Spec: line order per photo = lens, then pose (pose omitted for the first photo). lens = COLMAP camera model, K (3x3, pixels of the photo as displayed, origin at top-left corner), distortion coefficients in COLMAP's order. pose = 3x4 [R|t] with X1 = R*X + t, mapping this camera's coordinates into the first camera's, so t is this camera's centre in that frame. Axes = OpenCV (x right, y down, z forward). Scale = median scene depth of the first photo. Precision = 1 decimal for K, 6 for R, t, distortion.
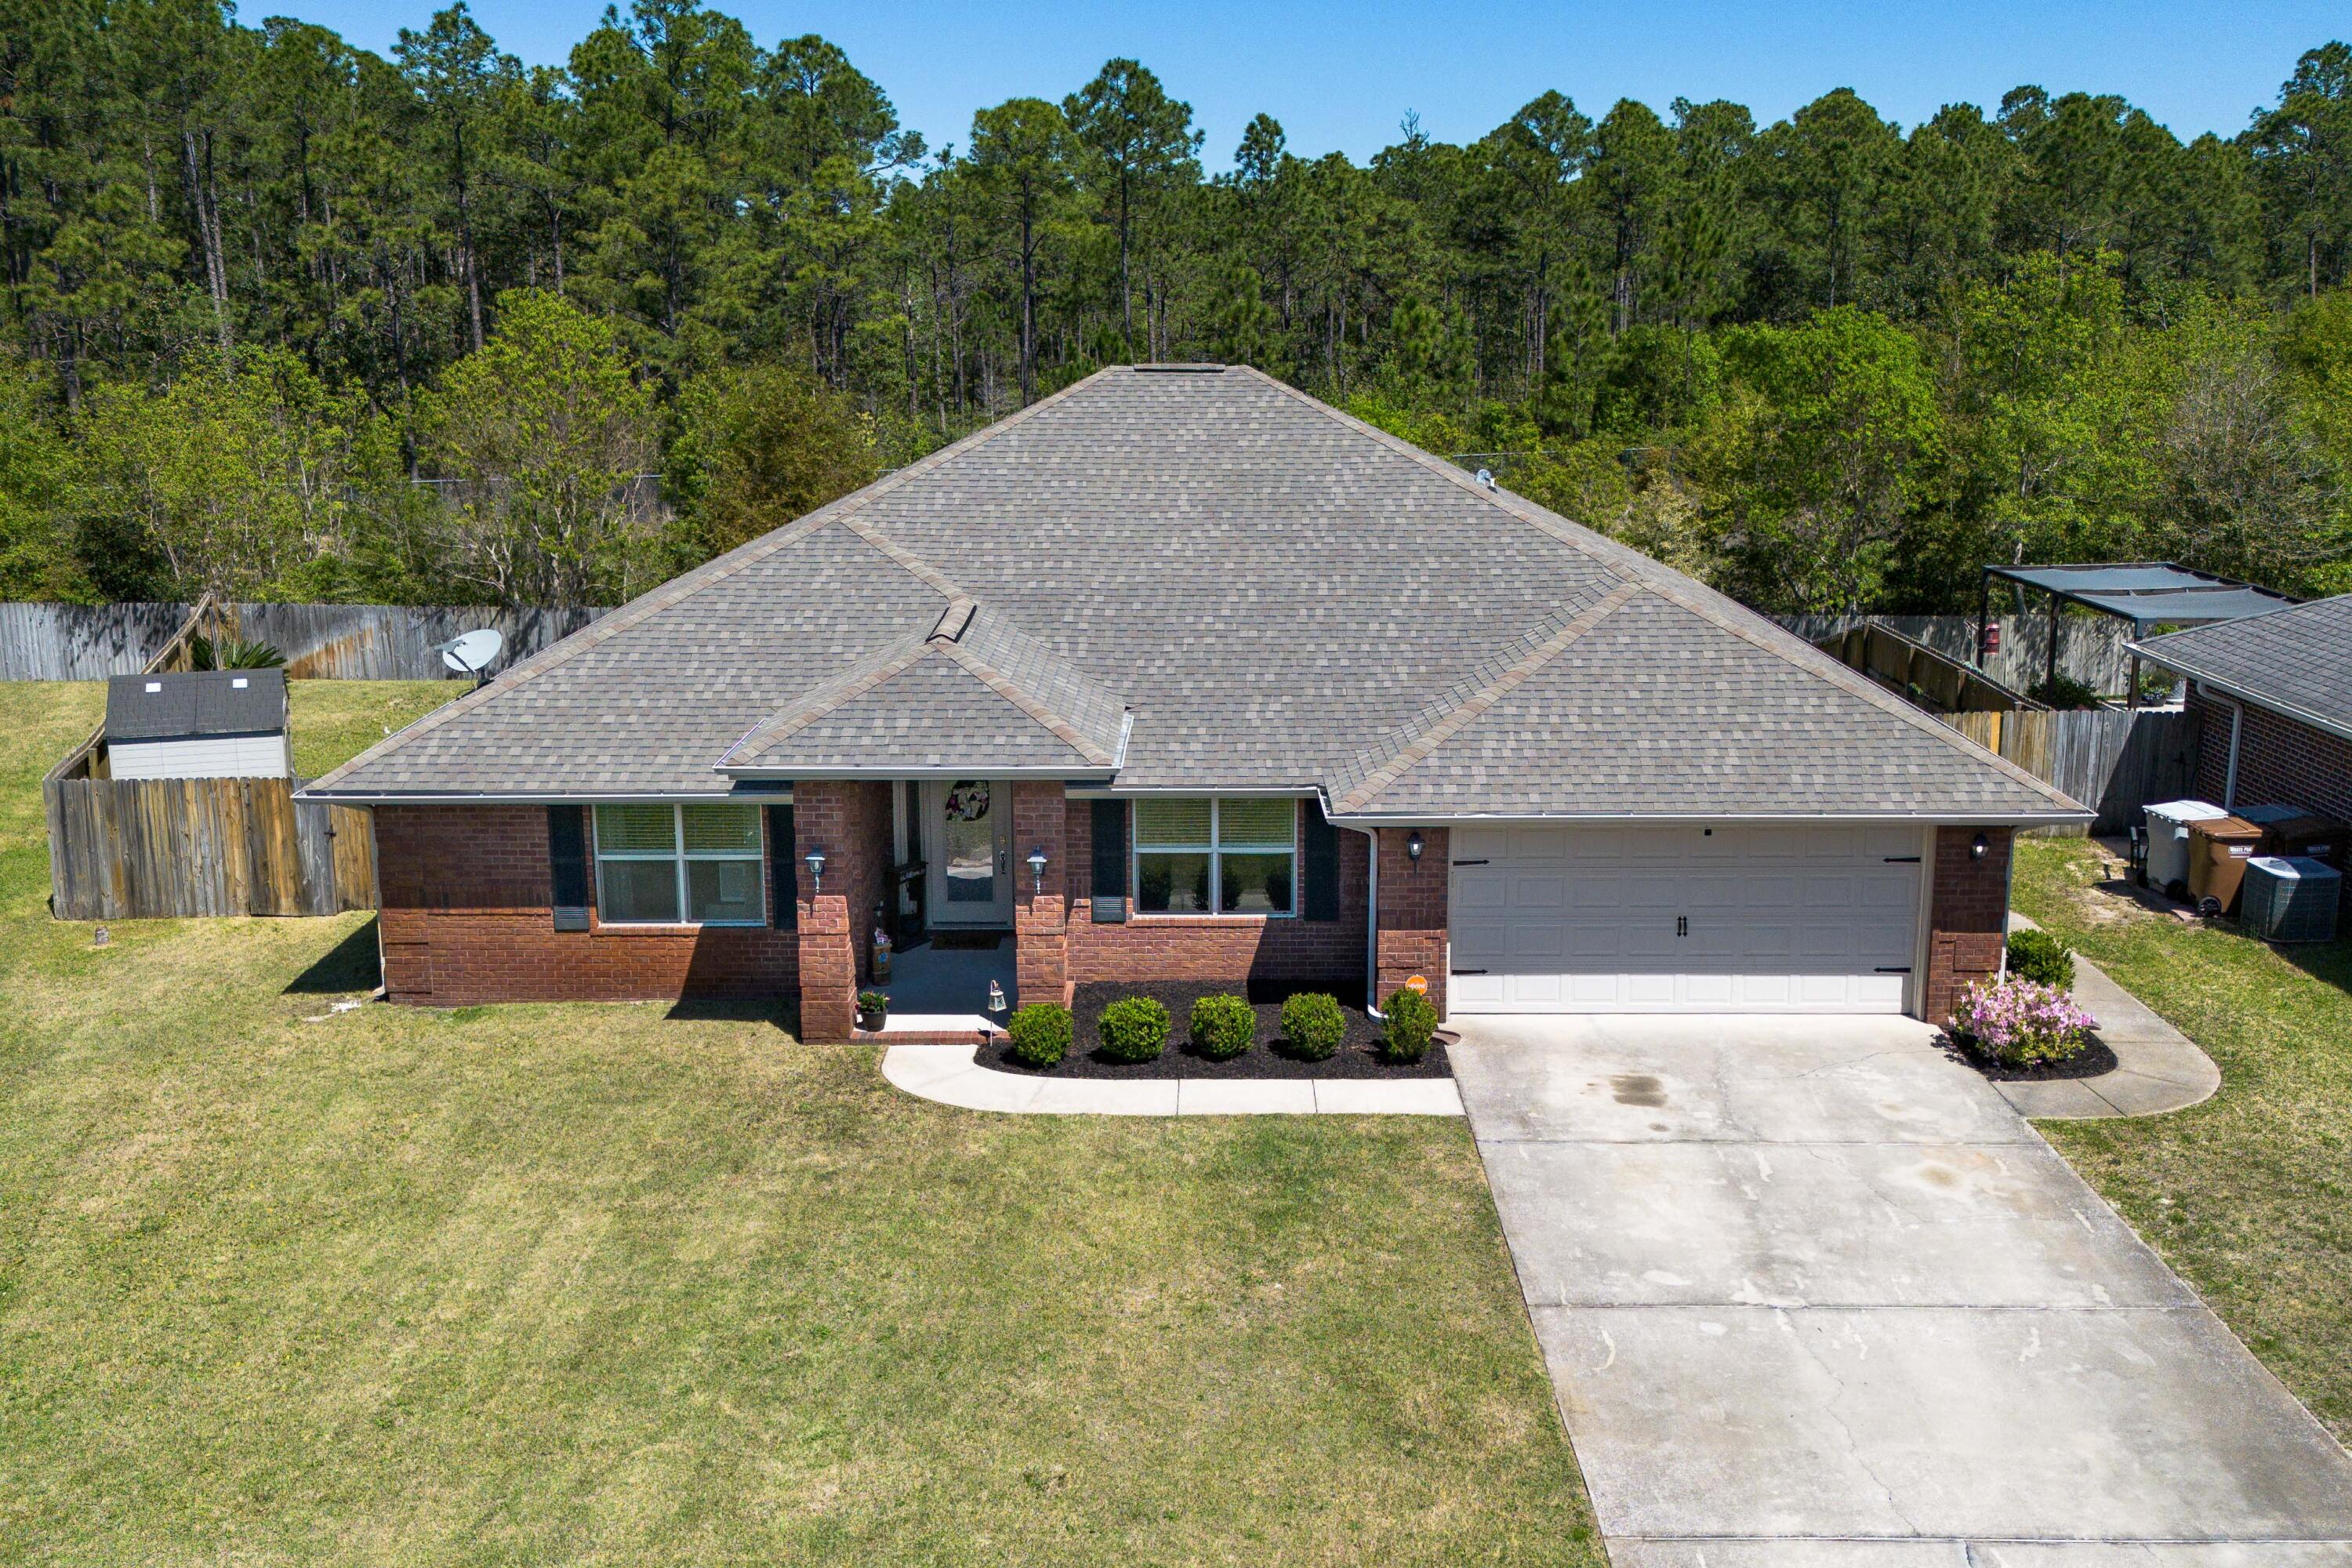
lens RADIAL K [[2158.2, 0, 1176.0], [0, 2158.2, 784.0], [0, 0, 1]] dist [0.074269, -0.088639]
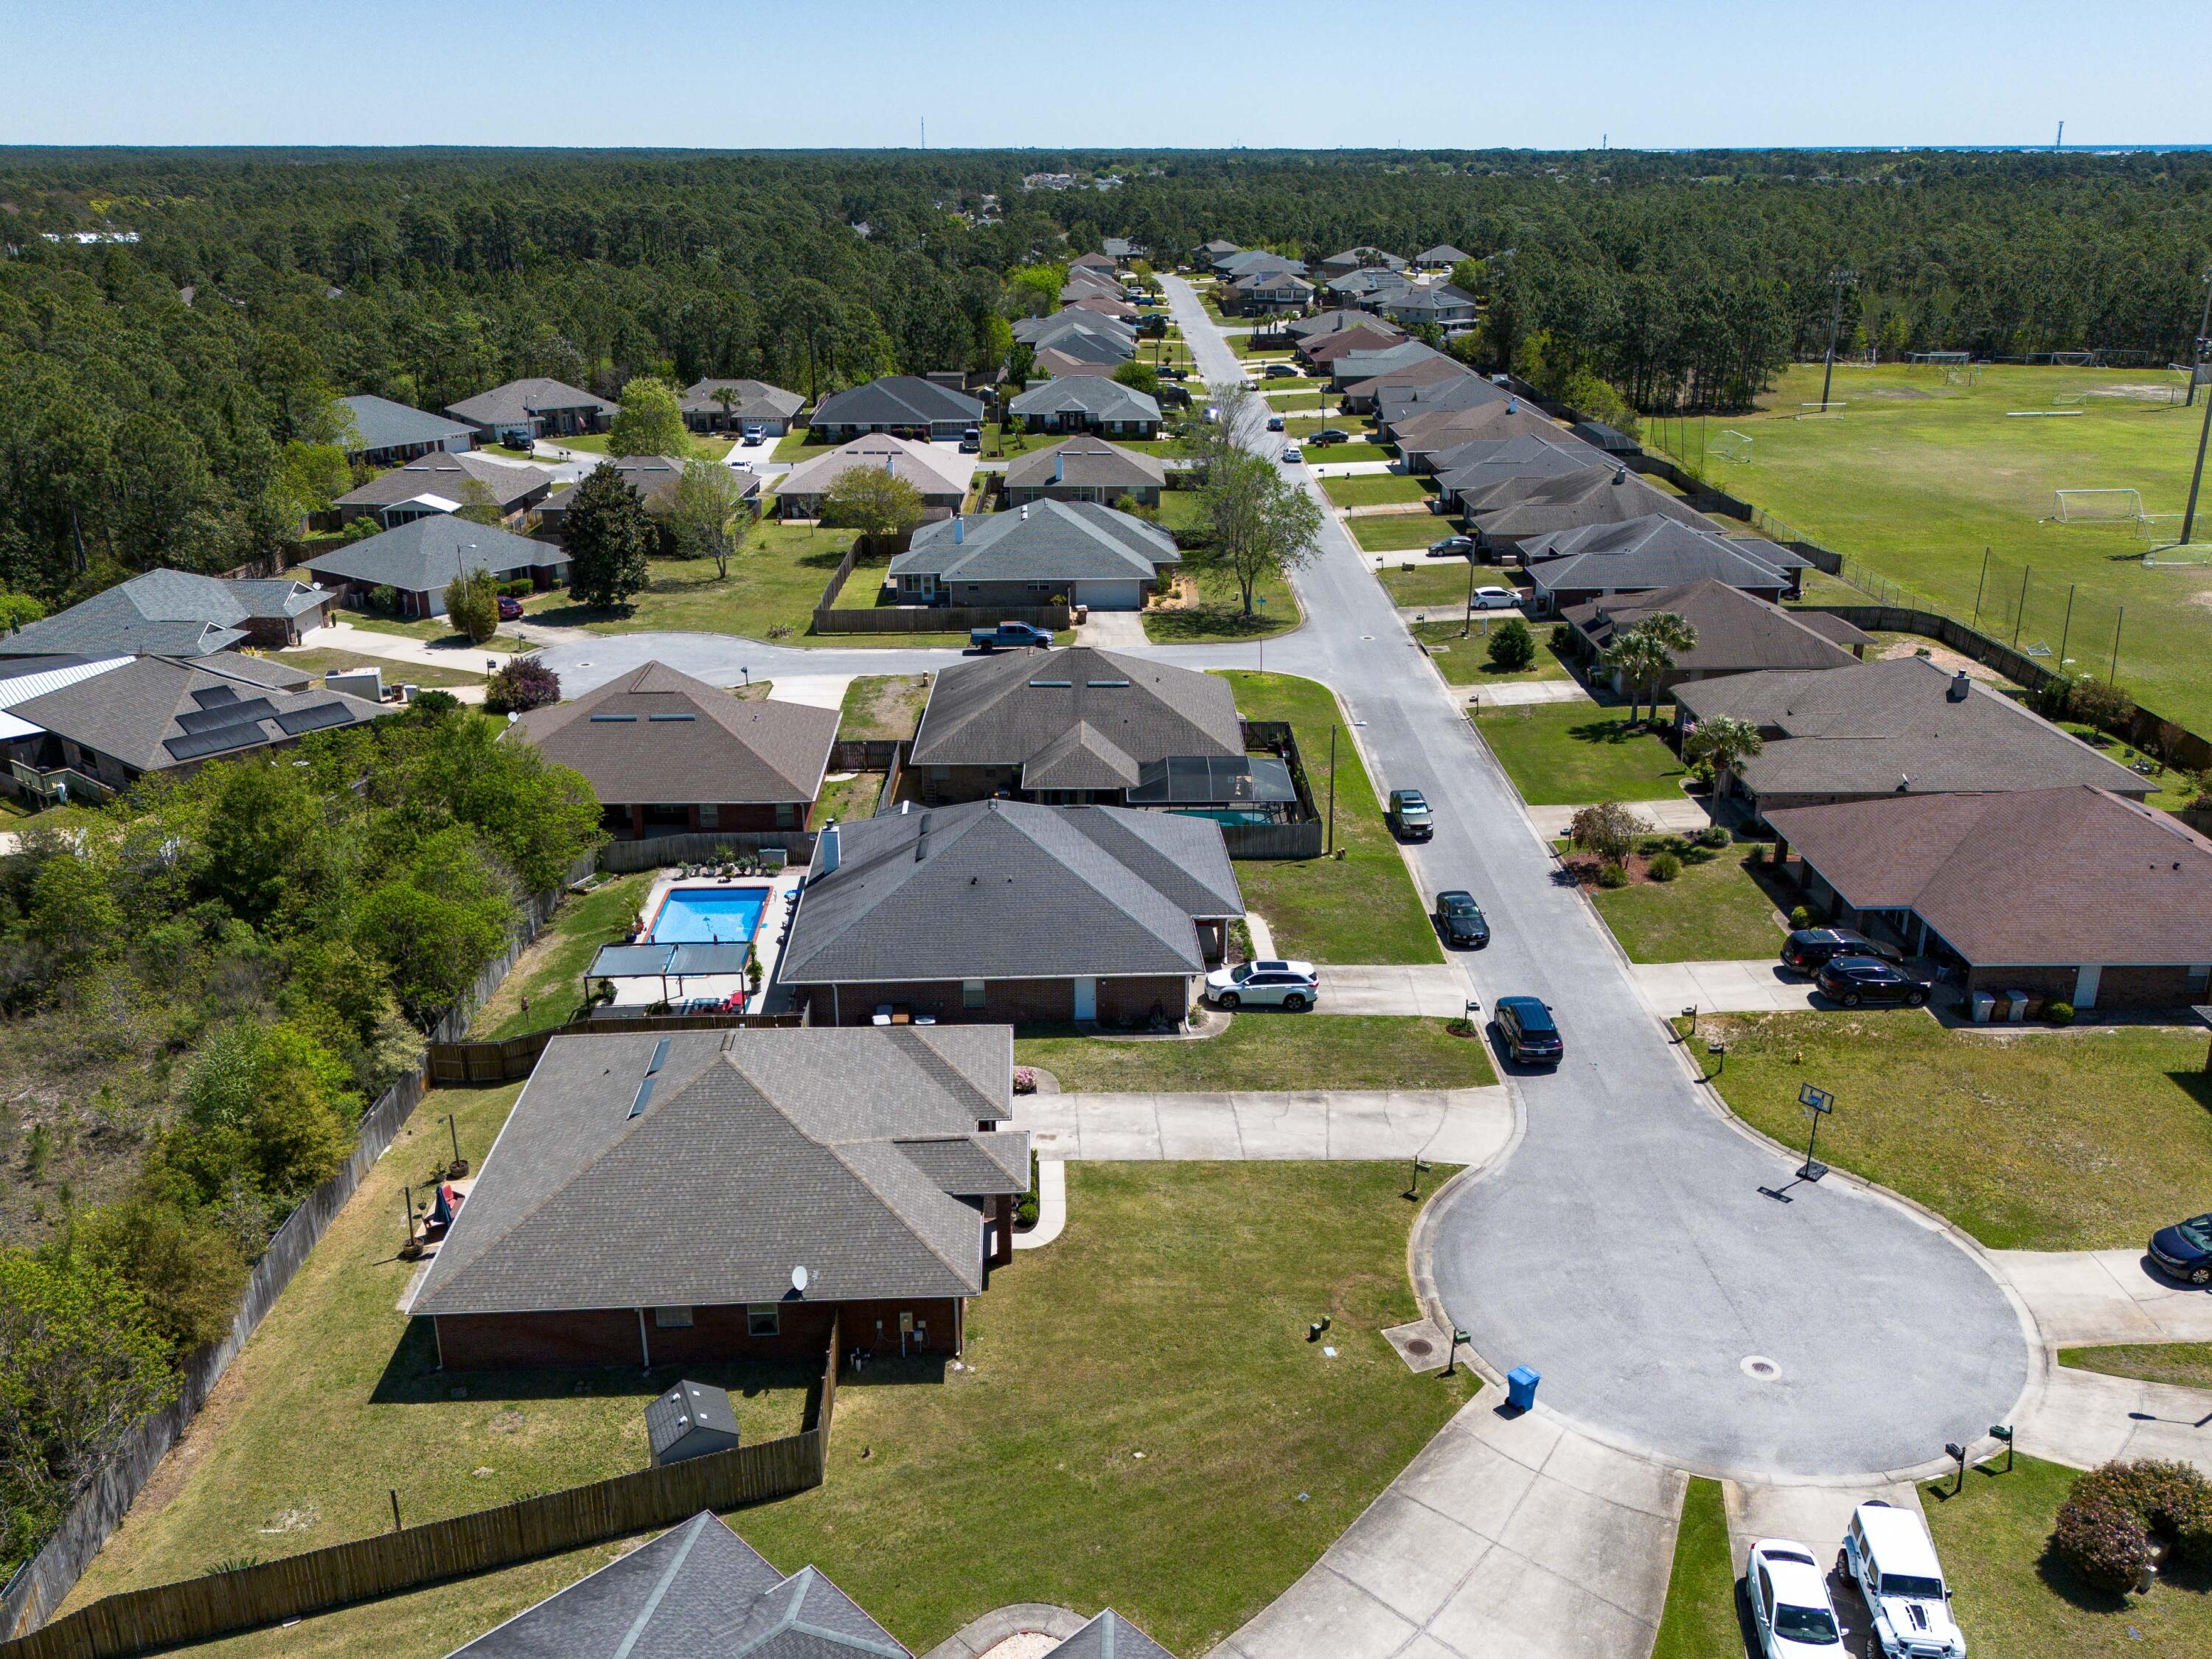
lens RADIAL K [[1812.8, 0, 1105.2], [0, 1812.8, 881.3], [0, 0, 1]] dist [0.113191, -0.145716]
pose [[-0.050845, -0.366692, 0.928952, -2.460371], [0.226876, 0.901596, 0.368311, -1.343882], [-0.972596, 0.229484, 0.037351, 0.617729]]
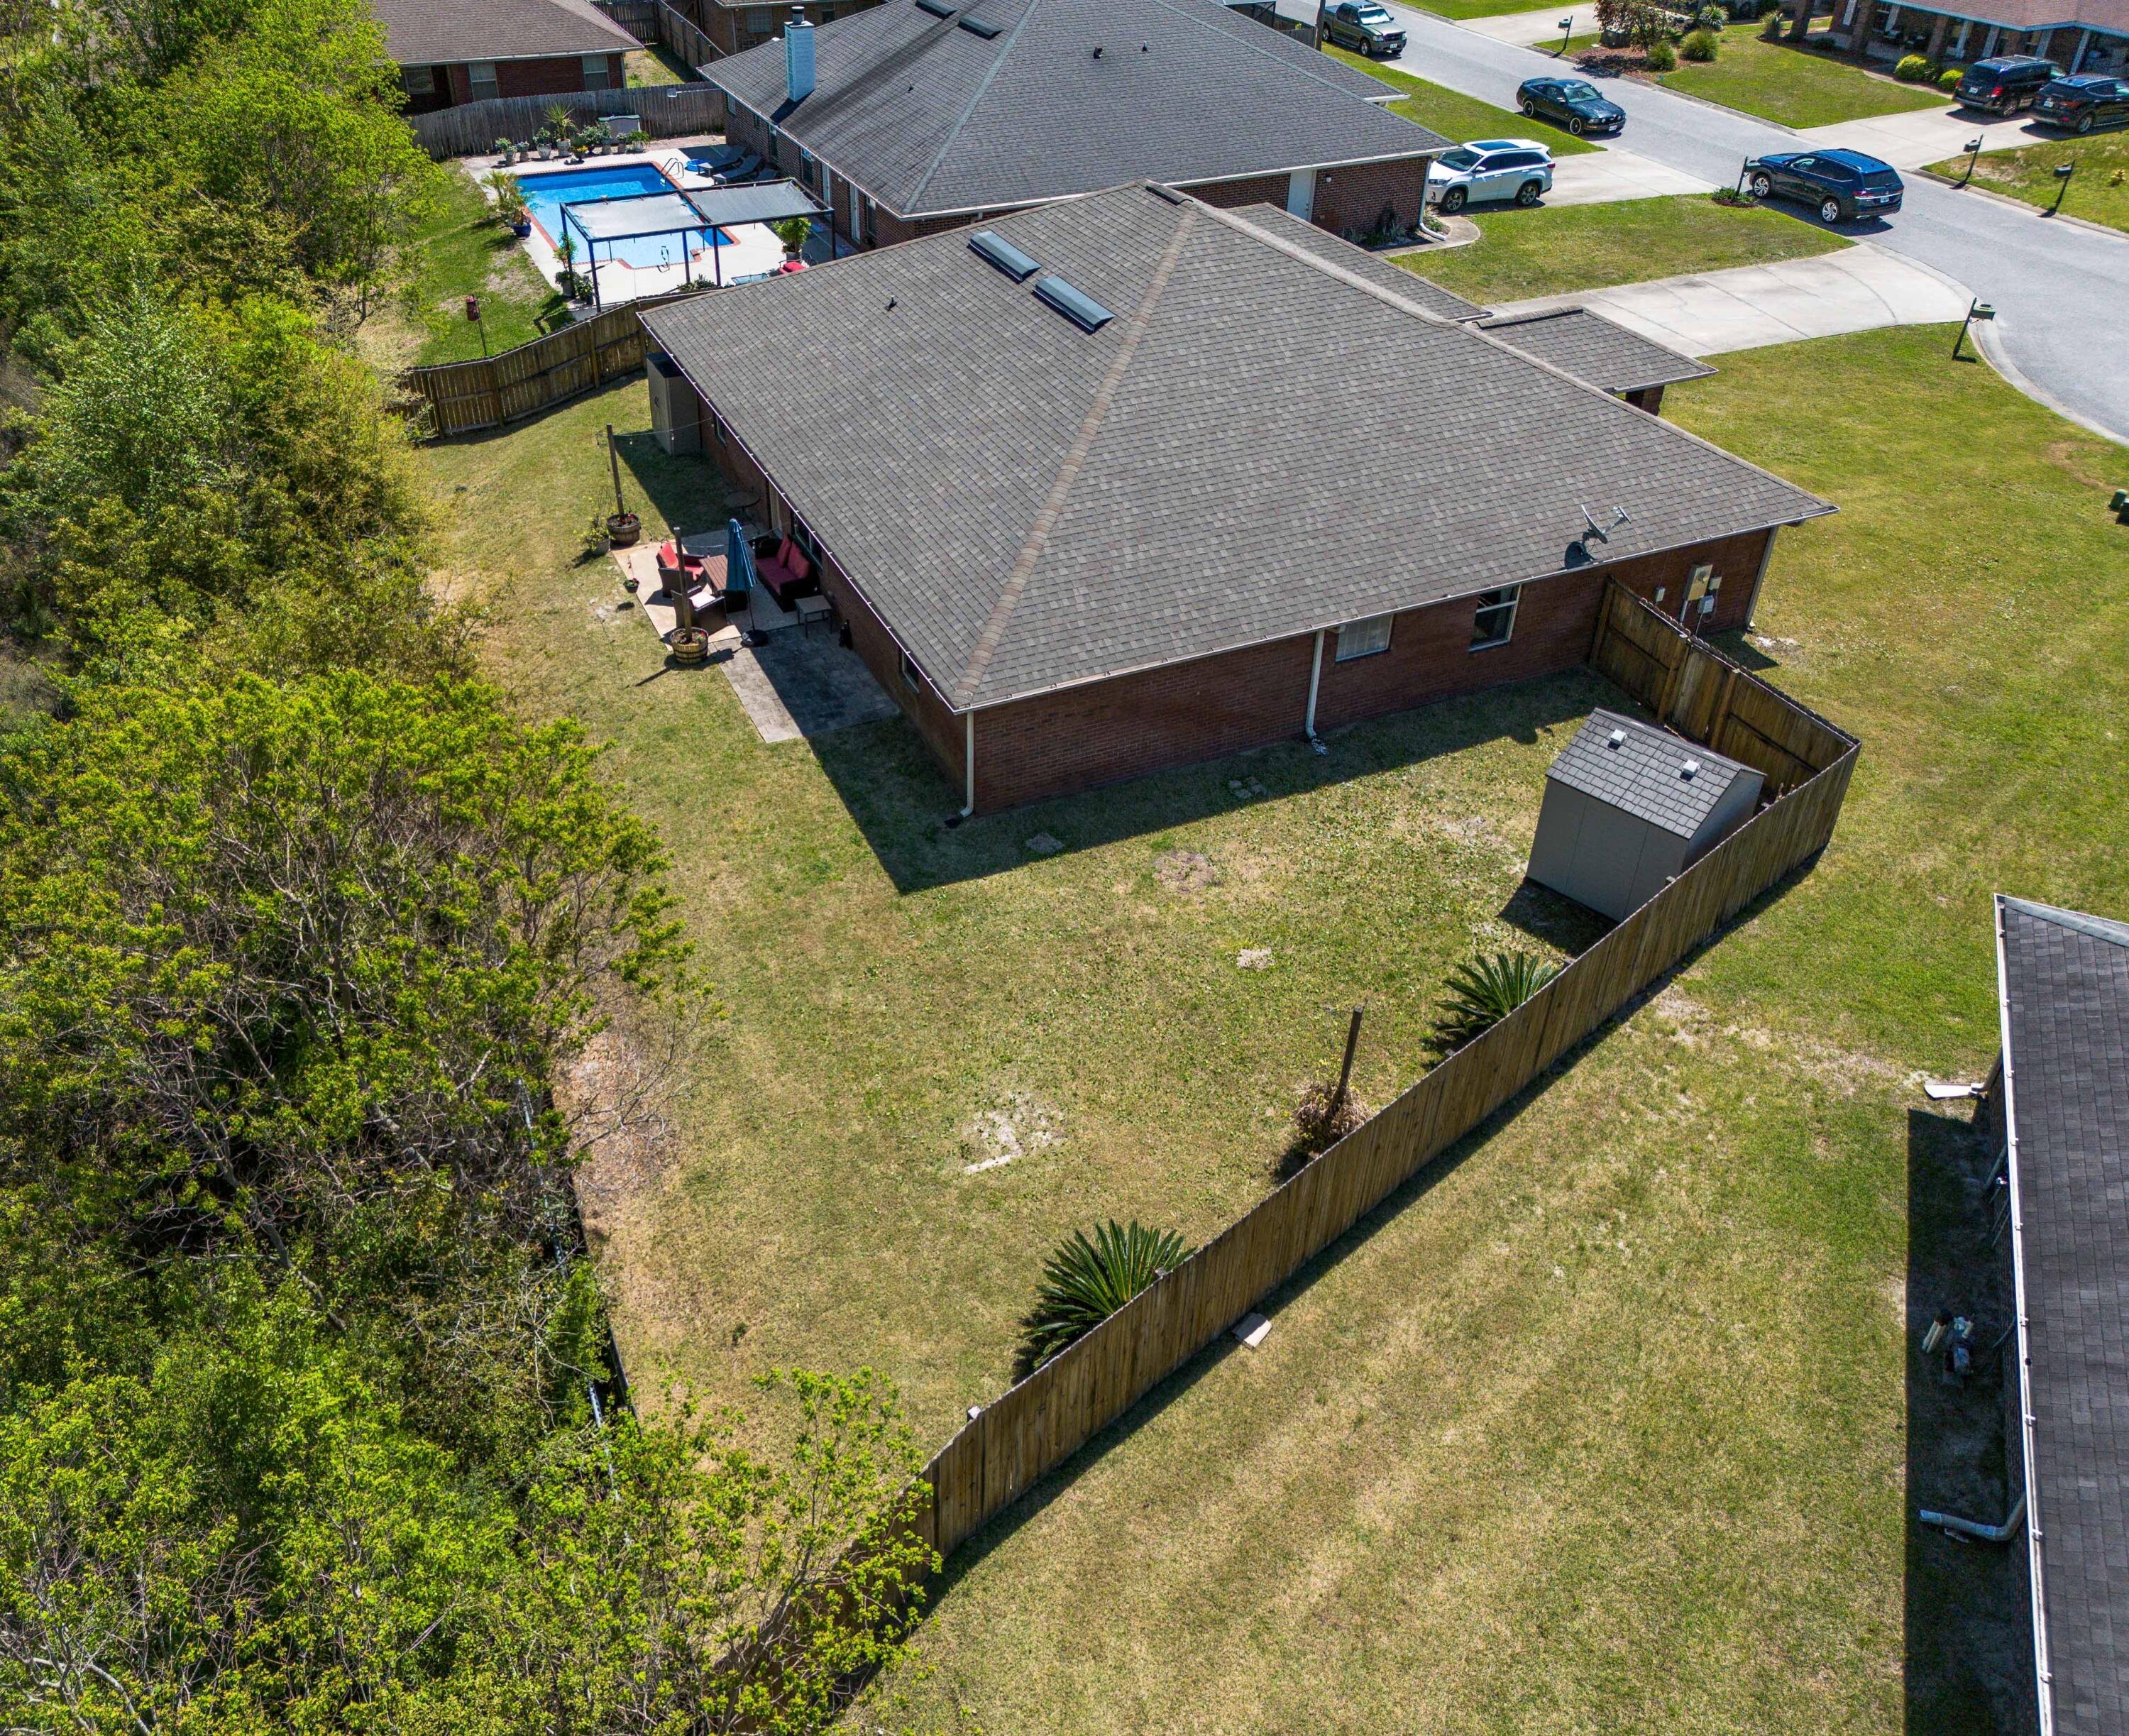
lens RADIAL K [[1651.2, 0, 971.0], [0, 1651.2, 807.3], [0, 0, 1]] dist [0.074151, -0.069051]
pose [[-0.404926, -0.527883, 0.746575, -1.218137], [0.202590, 0.744418, 0.636238, -0.779369], [-0.891624, 0.408878, -0.194491, 1.936986]]
